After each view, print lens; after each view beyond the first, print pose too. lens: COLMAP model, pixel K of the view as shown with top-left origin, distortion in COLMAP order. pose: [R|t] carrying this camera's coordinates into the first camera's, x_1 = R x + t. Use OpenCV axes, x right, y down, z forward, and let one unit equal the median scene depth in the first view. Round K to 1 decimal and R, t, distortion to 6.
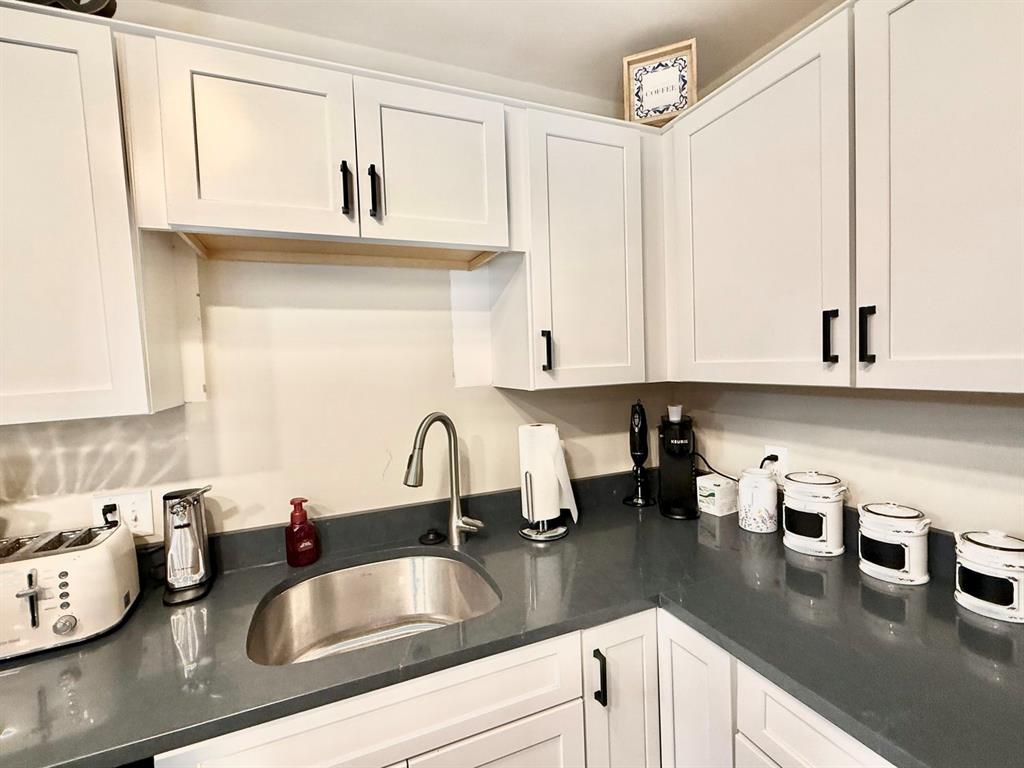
lens RADIAL K [[475.8, 0, 512.4], [0, 475.8, 384.5], [0, 0, 1]] dist [0.002990, 0.000166]
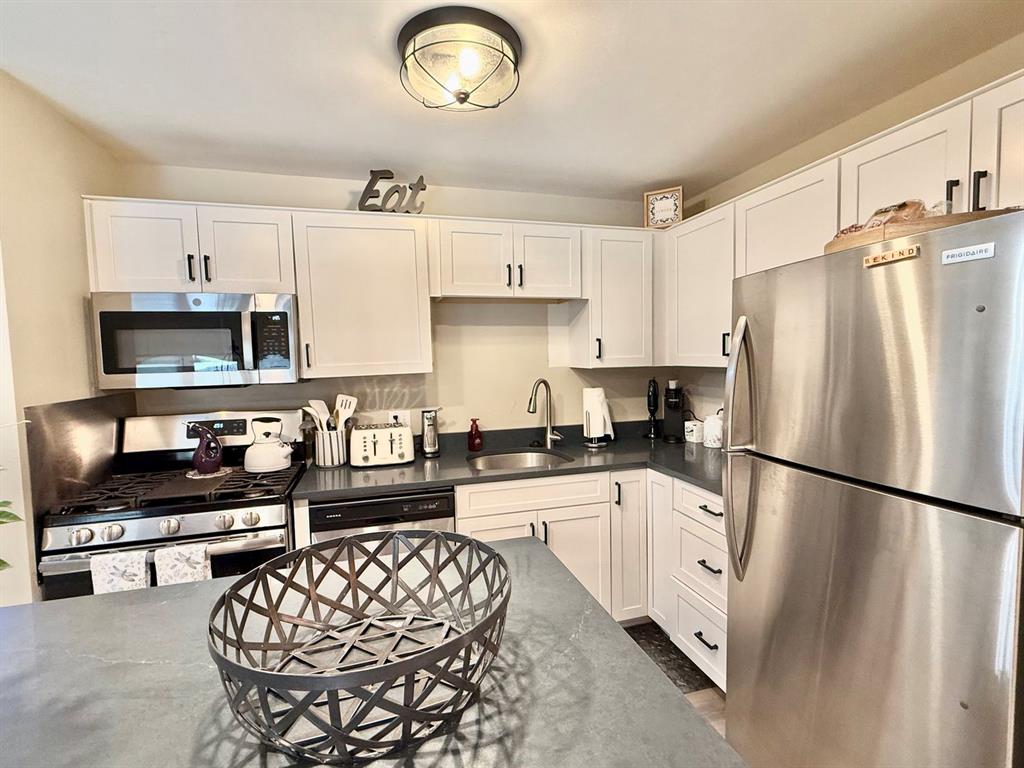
lens RADIAL K [[475.8, 0, 511.1], [0, 475.8, 383.4], [0, 0, 1]] dist [0.002990, 0.000166]
pose [[0.991680, 0.024209, -0.126430, -0.032968], [-0.022569, 0.999642, 0.014388, 0.050323], [0.126733, -0.011414, 0.991871, -0.944003]]
